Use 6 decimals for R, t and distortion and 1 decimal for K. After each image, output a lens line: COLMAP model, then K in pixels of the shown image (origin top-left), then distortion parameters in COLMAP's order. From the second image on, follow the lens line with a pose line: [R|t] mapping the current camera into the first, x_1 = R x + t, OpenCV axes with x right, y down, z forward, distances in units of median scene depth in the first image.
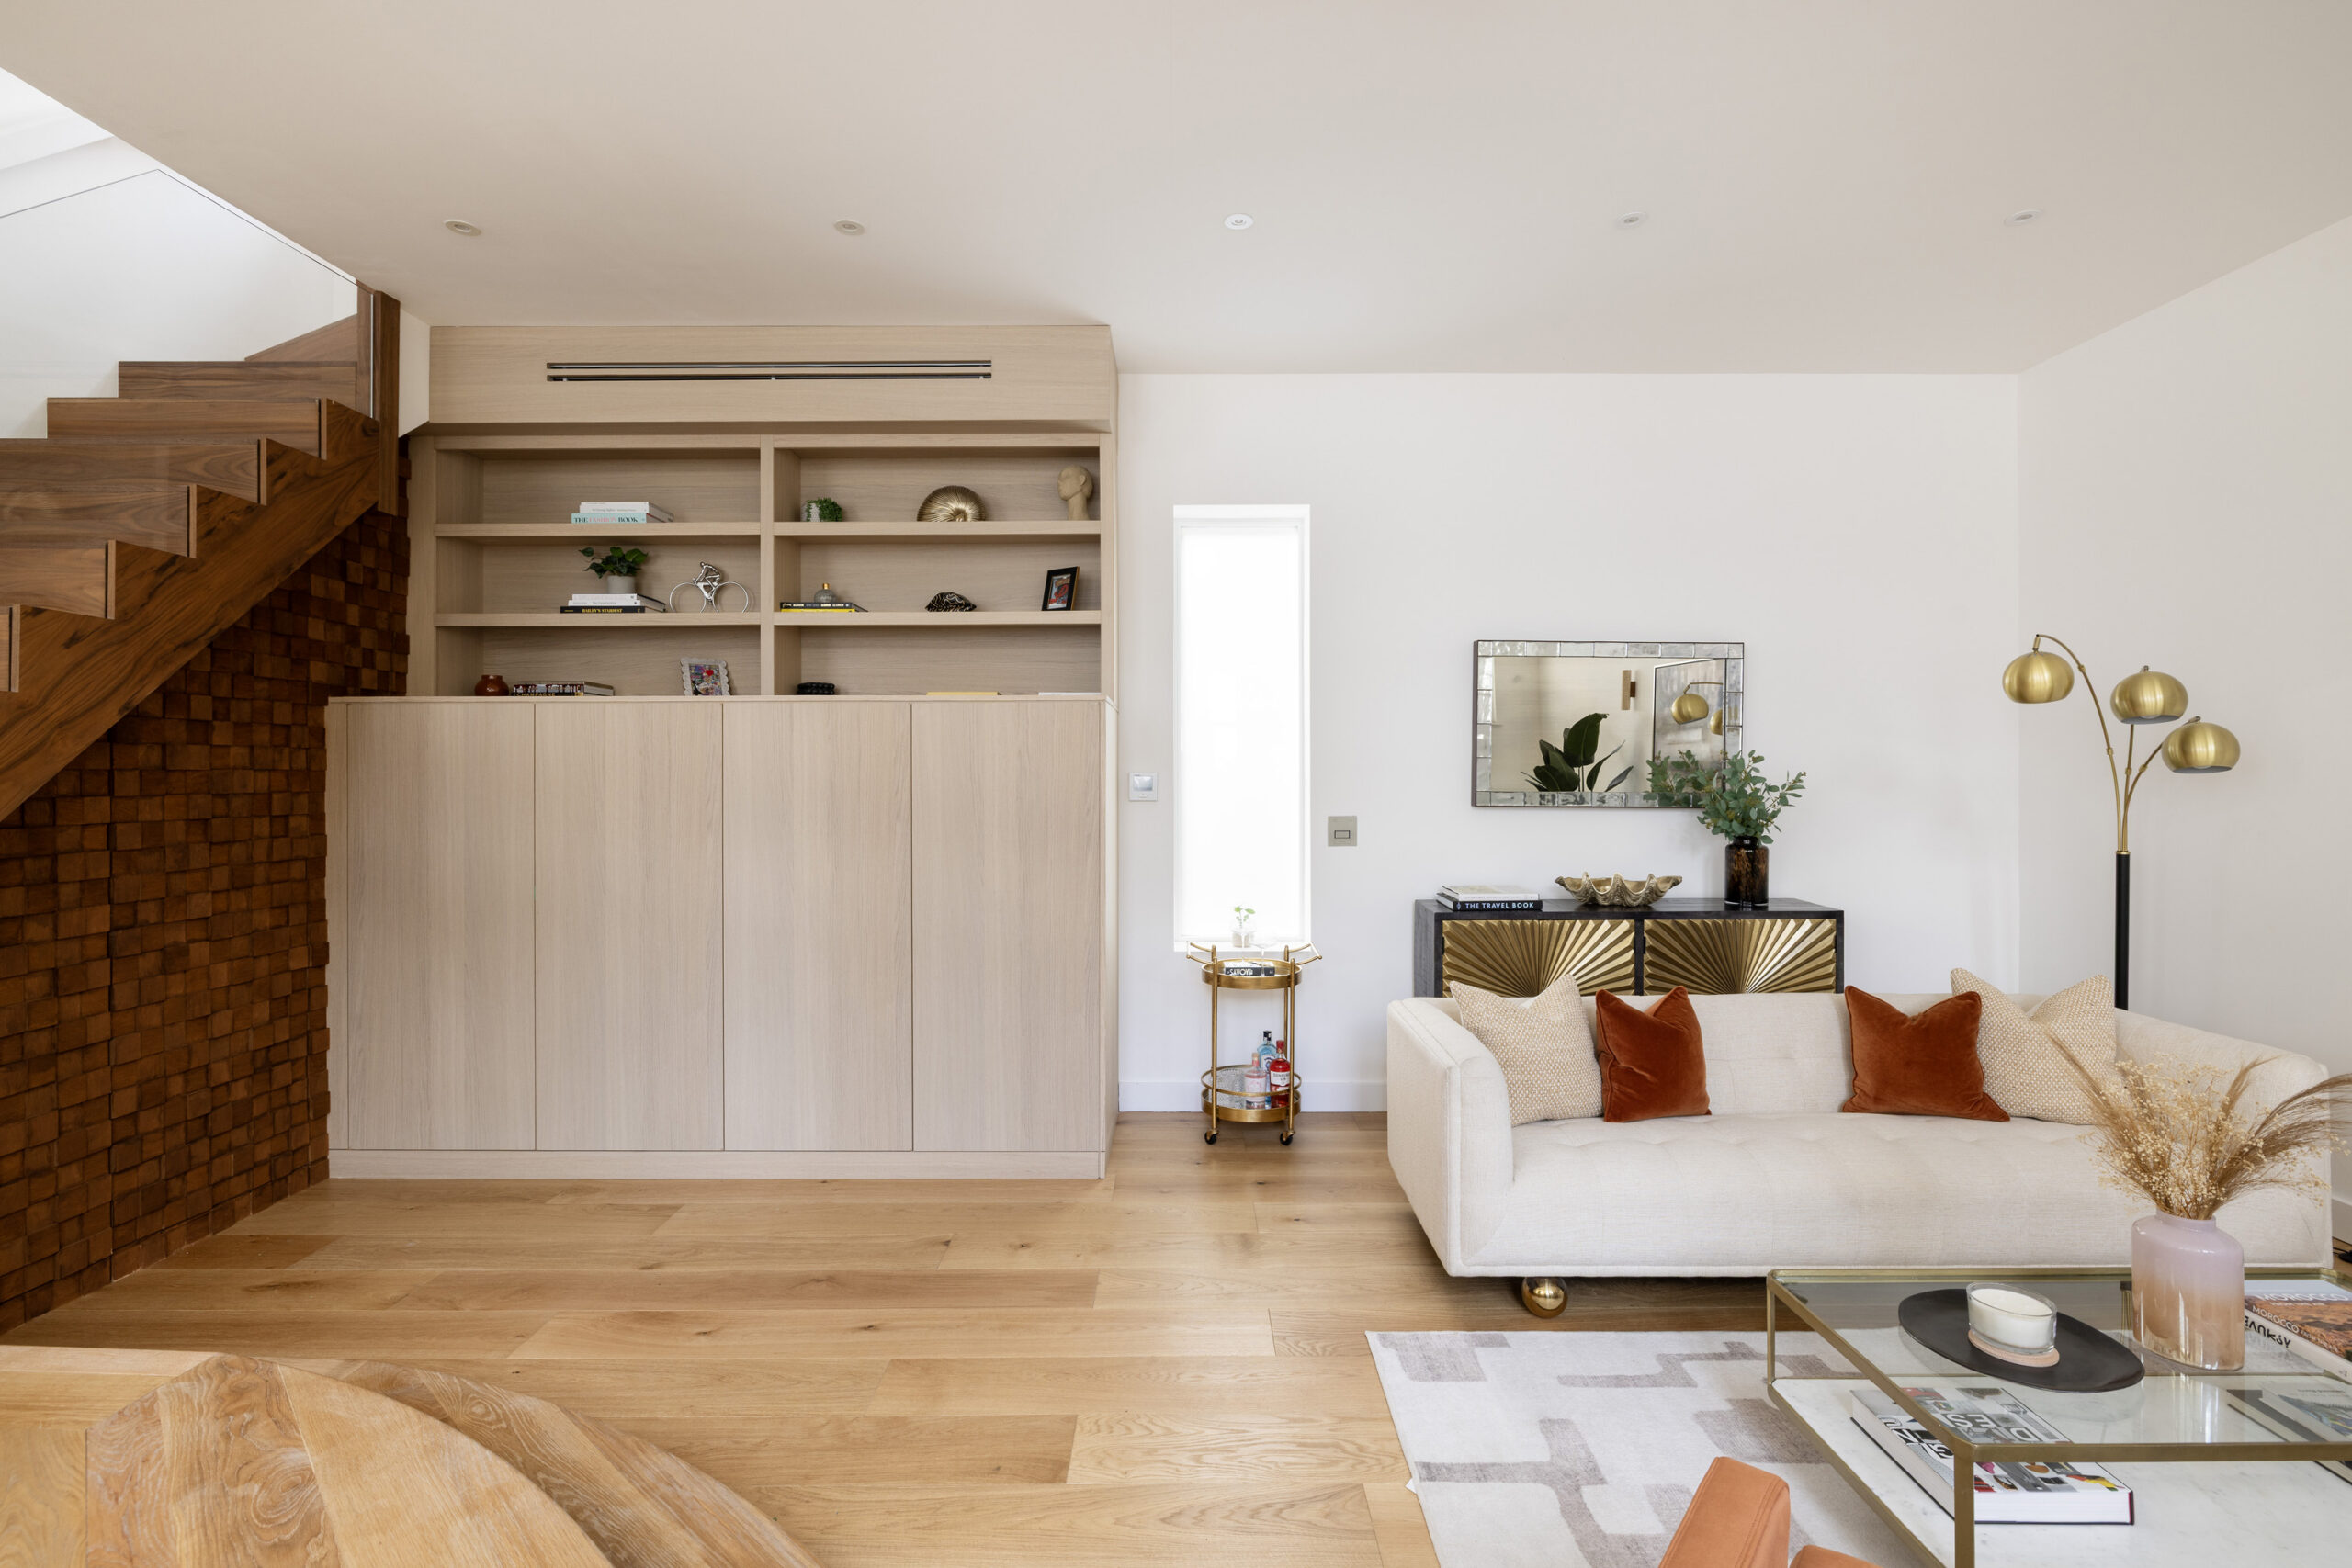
lens RADIAL K [[1084.2, 0, 1186.4], [0, 1084.2, 768.6], [0, 0, 1]] dist [-0.002835, 0.000259]
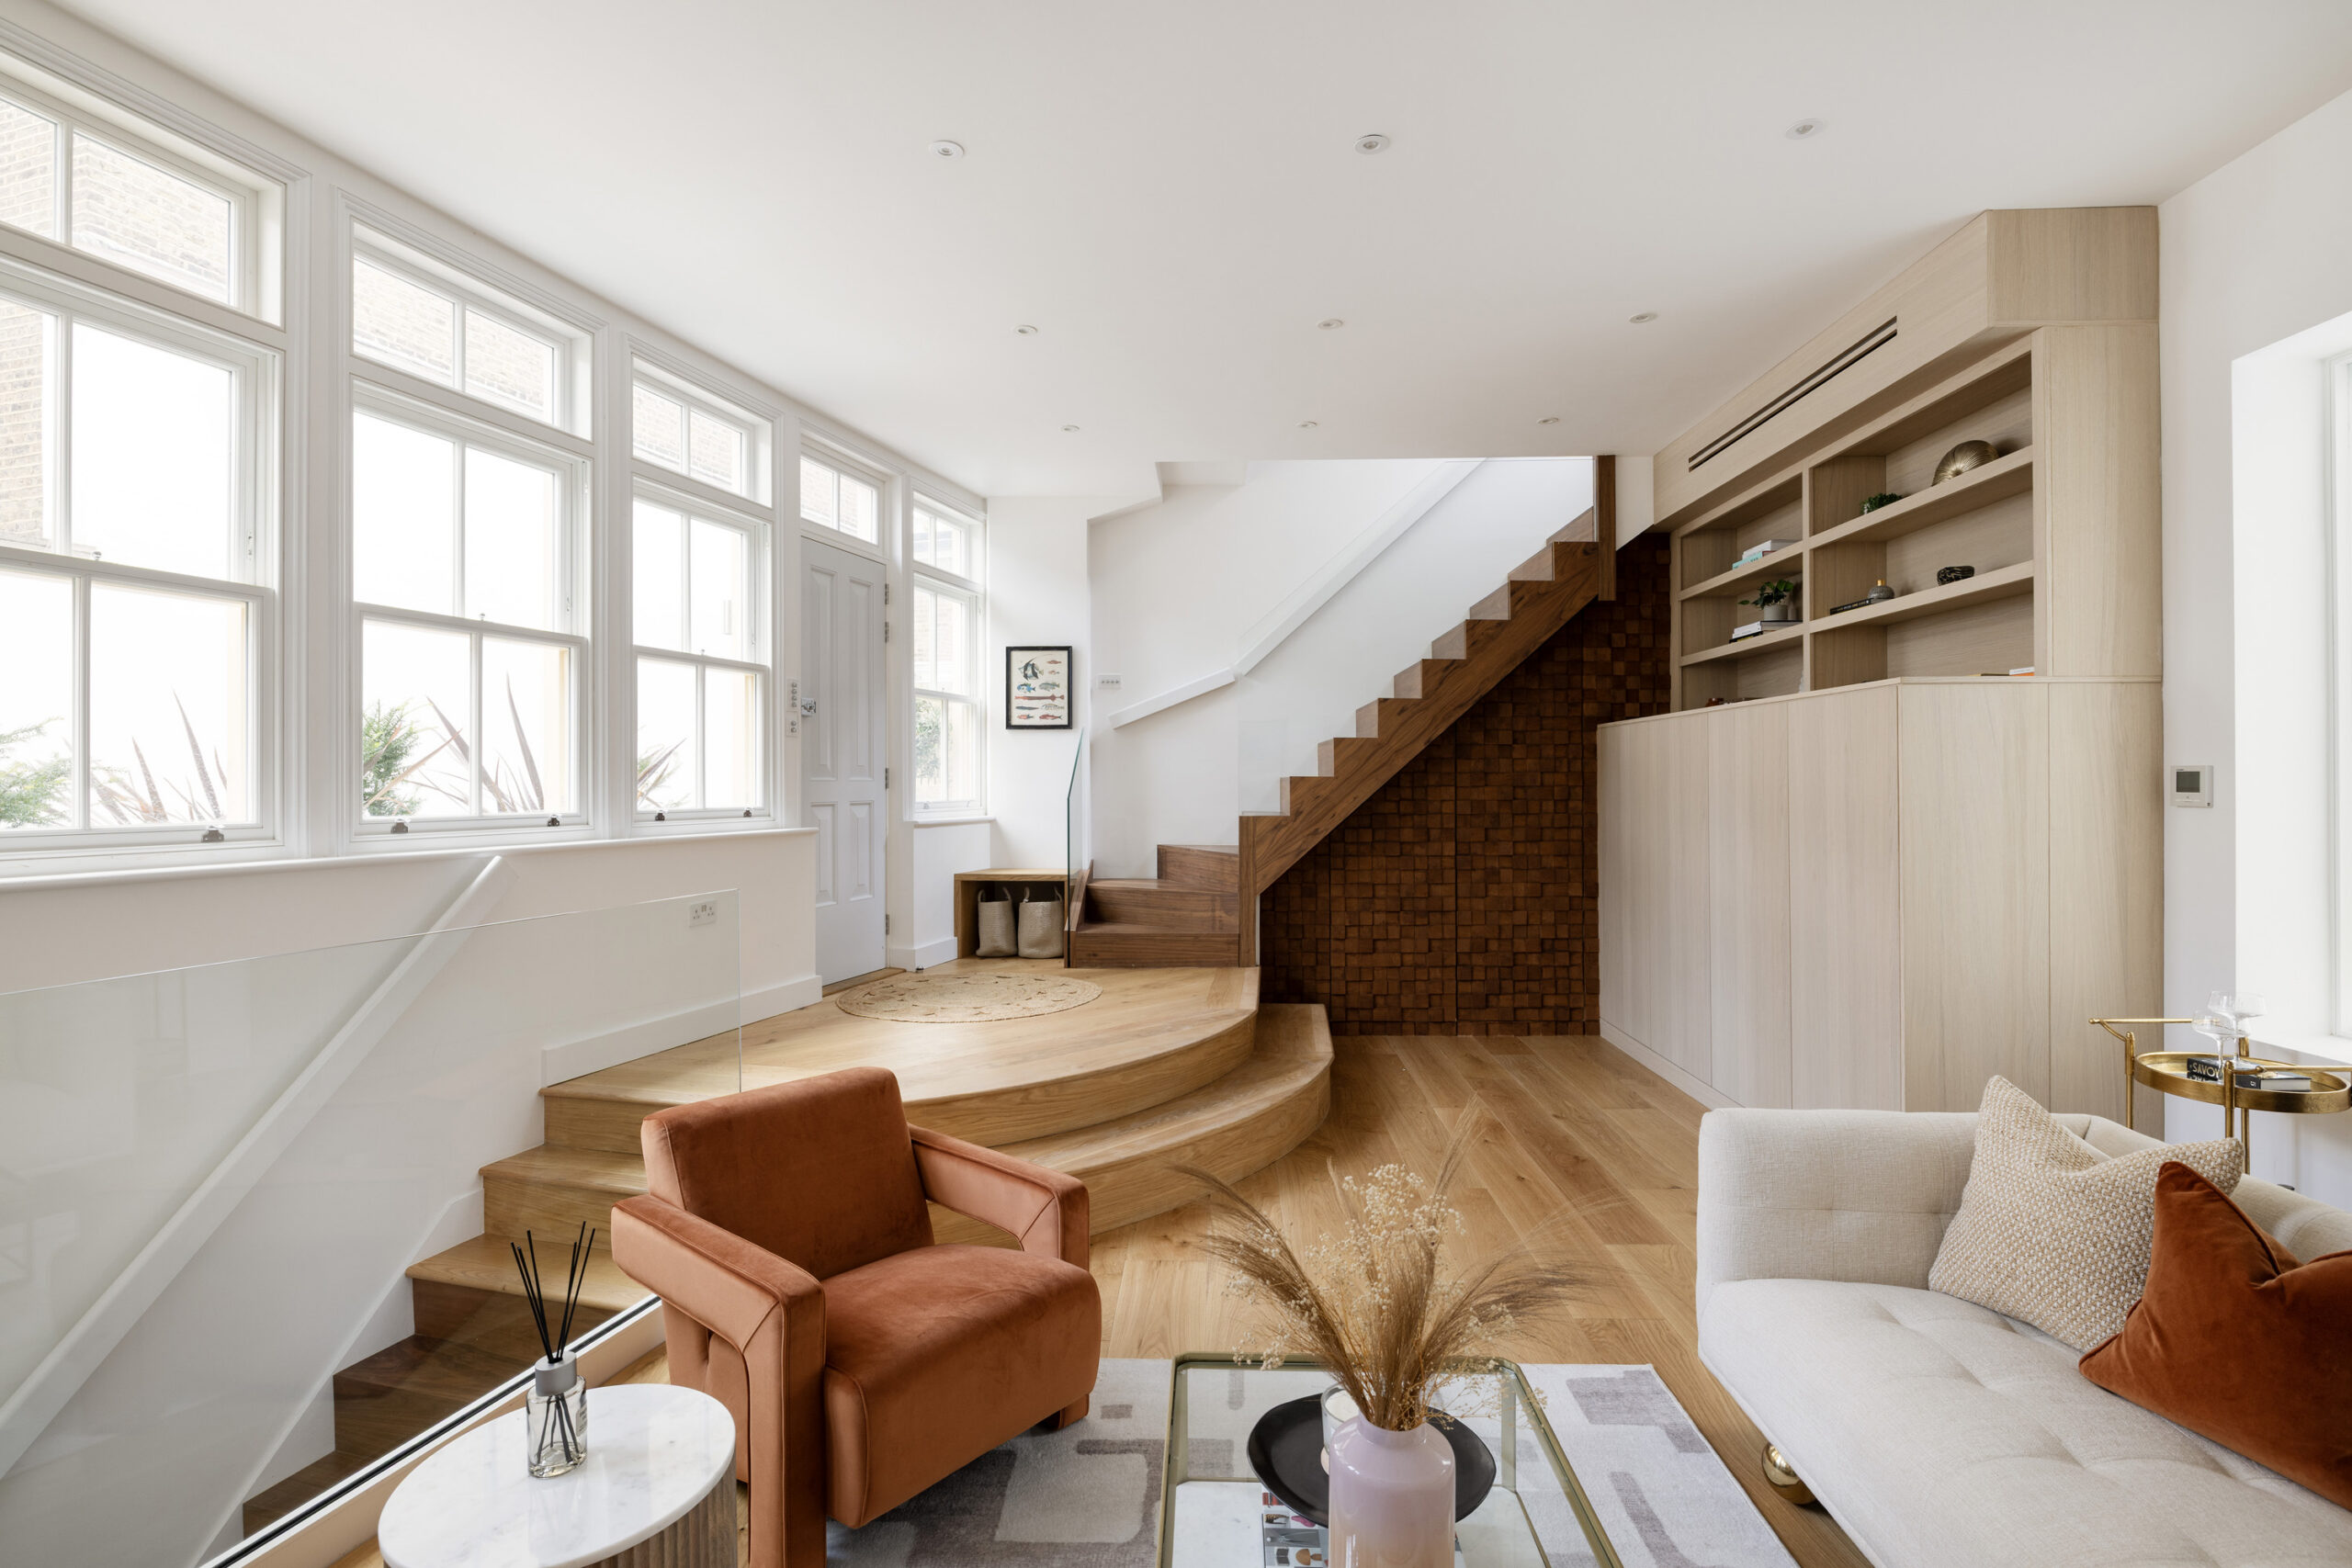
lens RADIAL K [[1120.9, 0, 1180.8], [0, 1120.9, 780.5], [0, 0, 1]] dist [-0.000105, -0.000107]
pose [[-0.032122, 0.000932, -0.999484, 0.940529], [0.007760, 0.999970, 0.000683, 0.009151], [0.999454, -0.007734, -0.032128, 0.516492]]
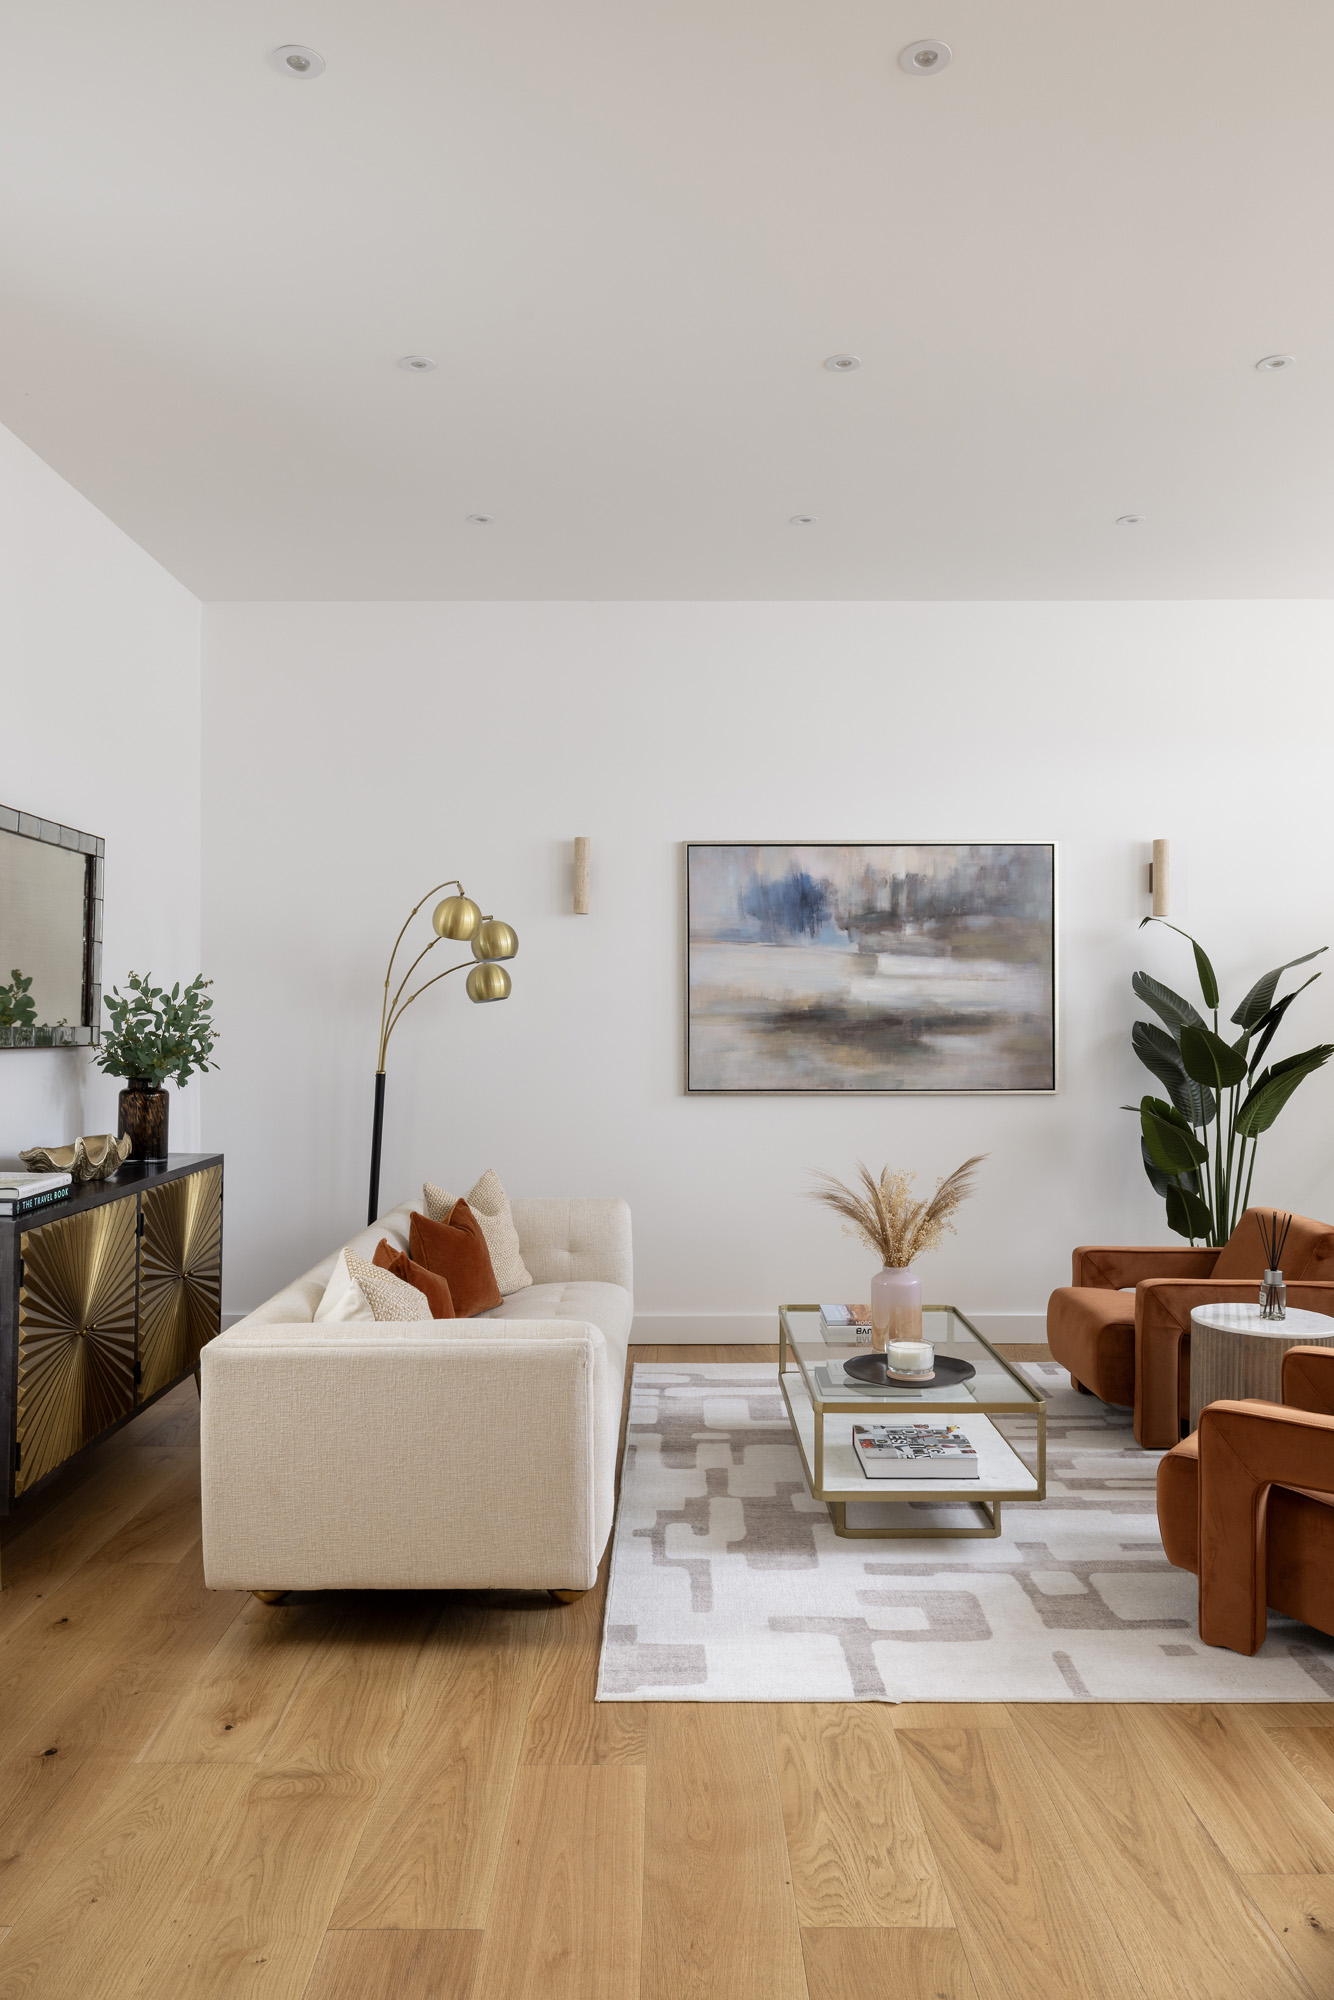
lens RADIAL K [[1417.6, 0, 670.2], [0, 1417.6, 1009.9], [0, 0, 1]] dist [0.003135, 0.003624]
pose [[-0.006960, 0.002974, 0.999971, -0.718056], [-0.007022, 0.999971, -0.003023, 0.015013], [-0.999951, -0.007042, -0.006939, 0.786285]]
